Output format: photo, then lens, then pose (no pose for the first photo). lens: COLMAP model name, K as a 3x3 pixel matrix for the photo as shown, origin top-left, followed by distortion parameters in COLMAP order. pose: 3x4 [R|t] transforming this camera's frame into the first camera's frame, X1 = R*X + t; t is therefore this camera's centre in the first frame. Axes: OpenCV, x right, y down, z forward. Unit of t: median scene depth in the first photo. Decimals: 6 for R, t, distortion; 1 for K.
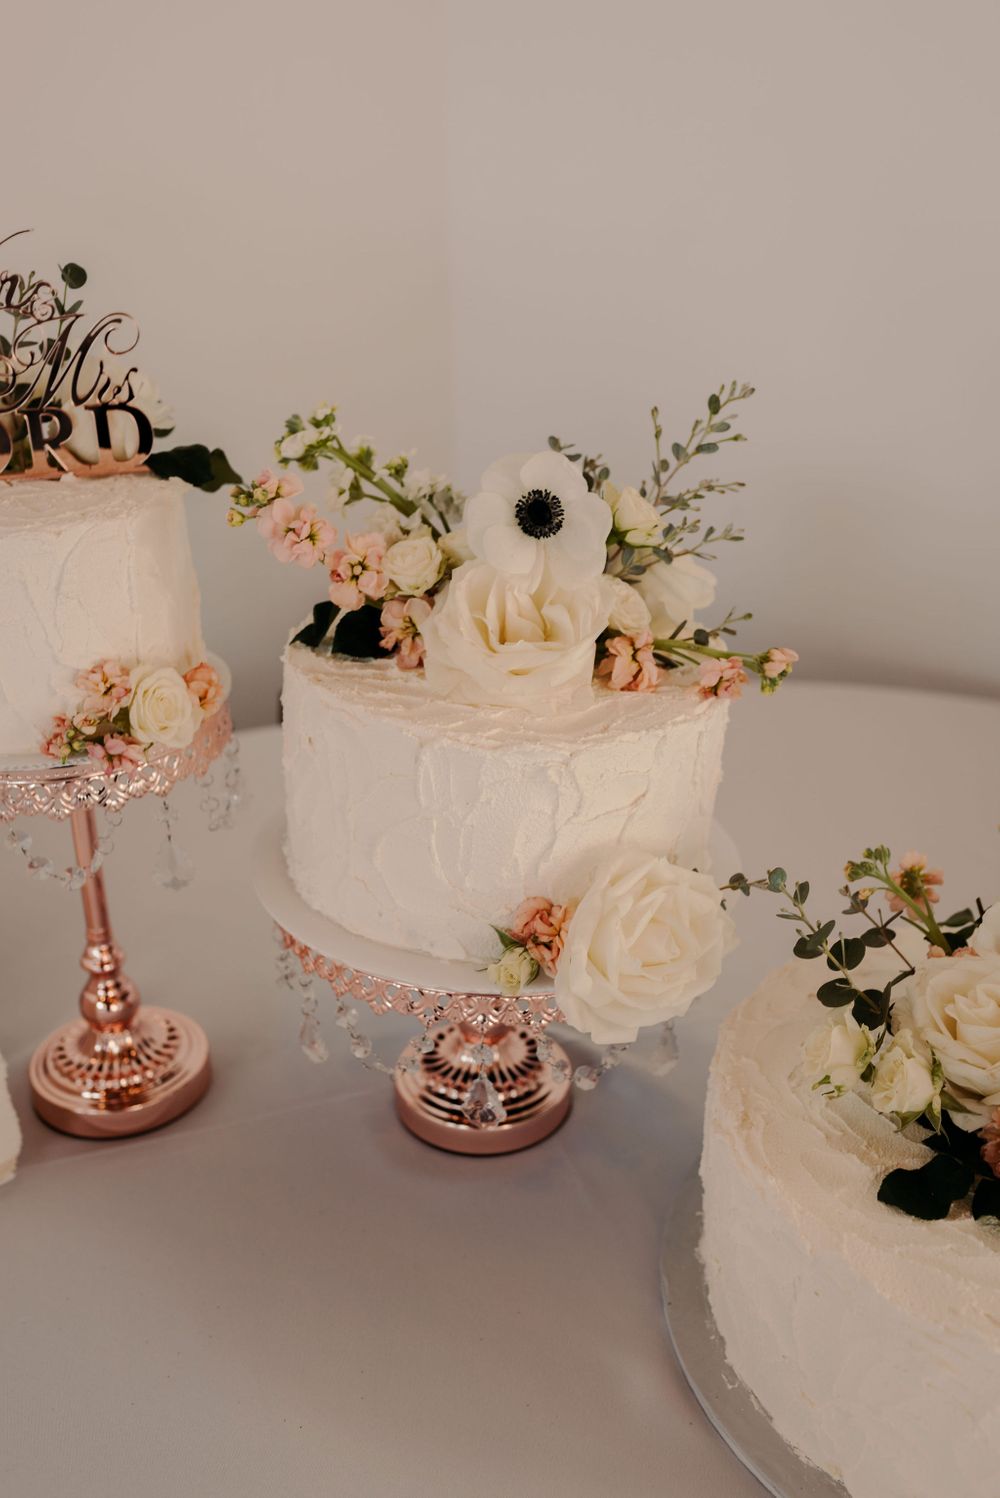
lens RADIAL K [[1451.1, 0, 500.0], [0, 1451.1, 749.0], [0, 0, 1]] dist [0.001342, -0.009185]
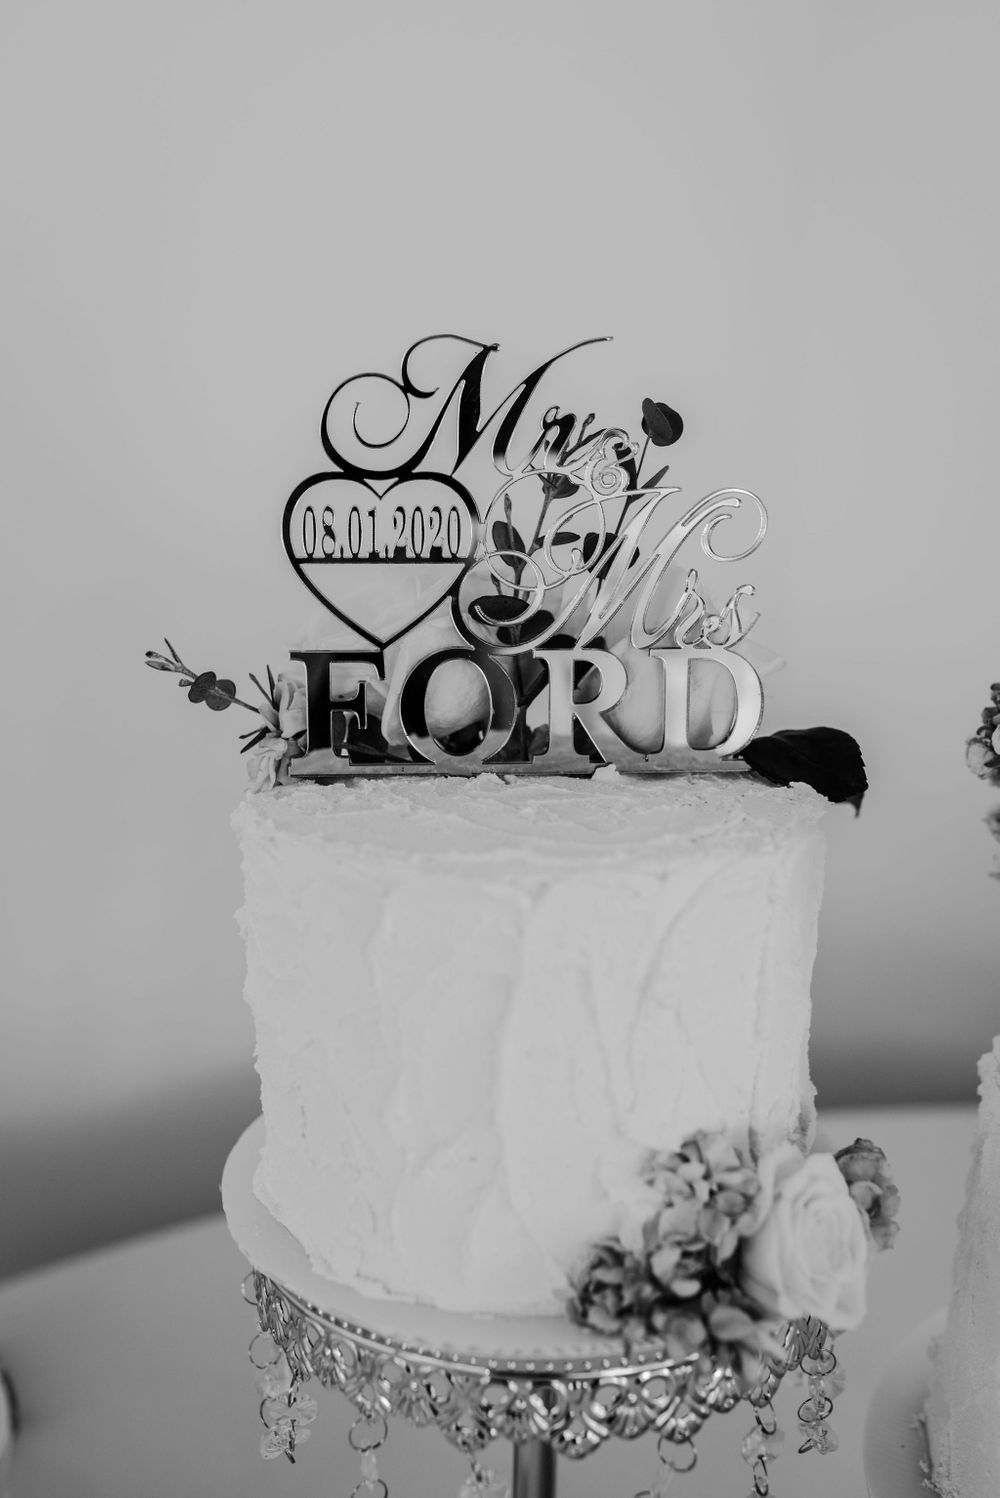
lens RADIAL K [[1451.1, 0, 500.0], [0, 1451.1, 749.0], [0, 0, 1]] dist [0.001342, -0.009185]
pose [[0.993515, 0.044781, -0.104511, -0.295882], [-0.067568, 0.971799, -0.225923, -0.071849], [0.091447, 0.231519, 0.968523, 0.481844]]
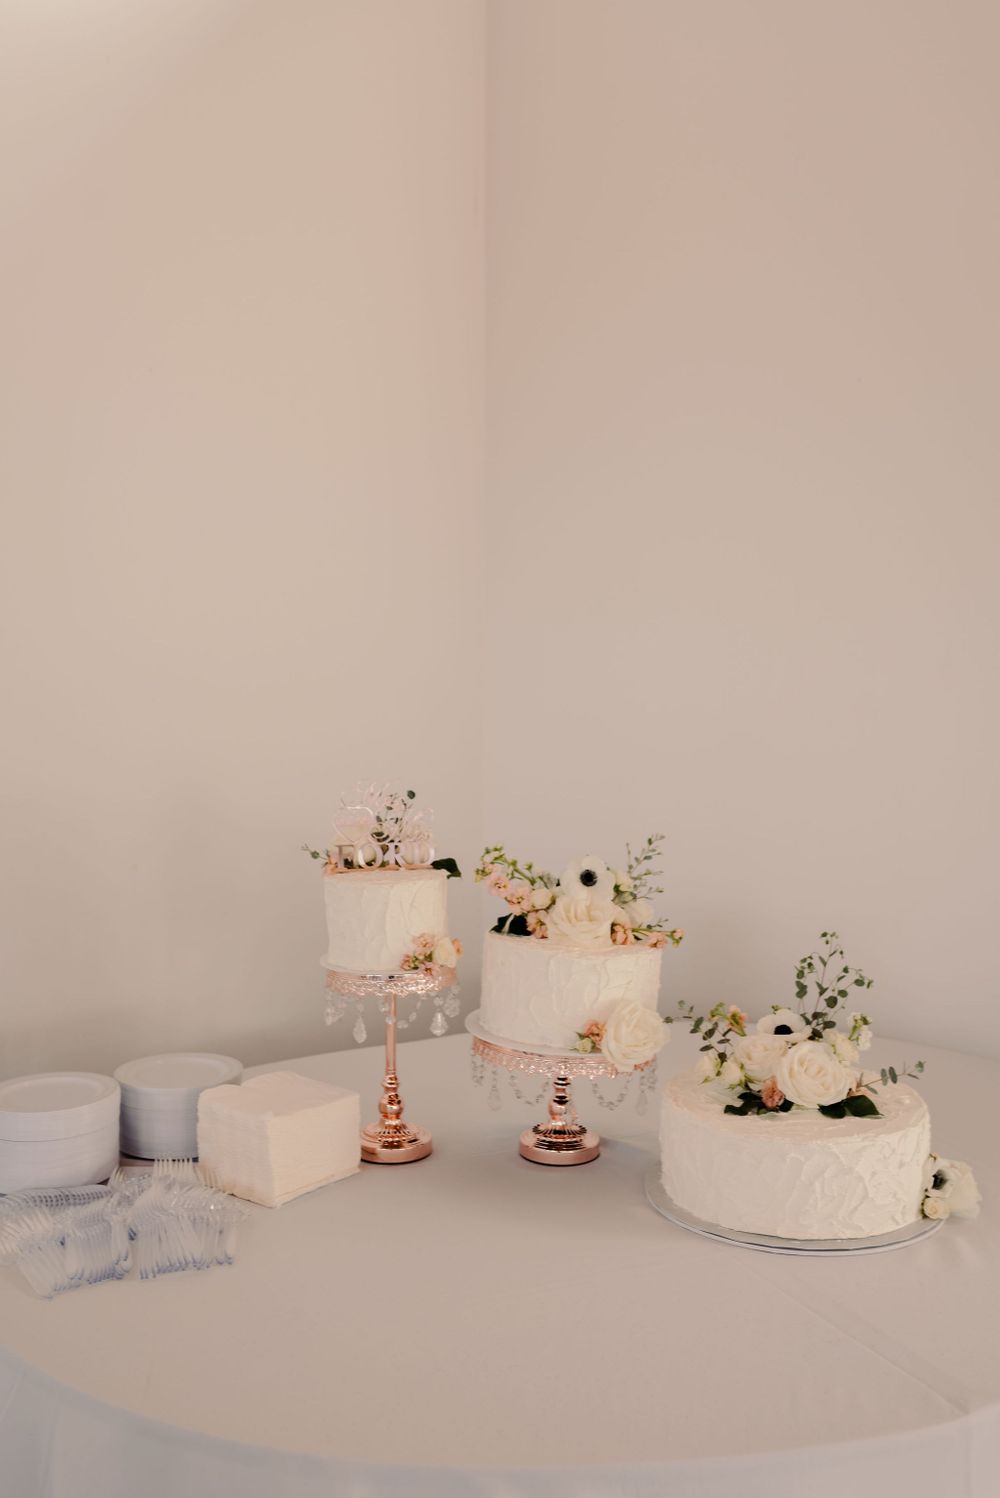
lens RADIAL K [[1451.1, 0, 500.0], [0, 1451.1, 749.0], [0, 0, 1]] dist [0.001342, -0.009185]
pose [[0.998723, 0.005828, 0.050192, -0.268747], [0.012239, 0.935850, -0.352186, 0.551945], [-0.049025, 0.352351, 0.934583, -1.575669]]
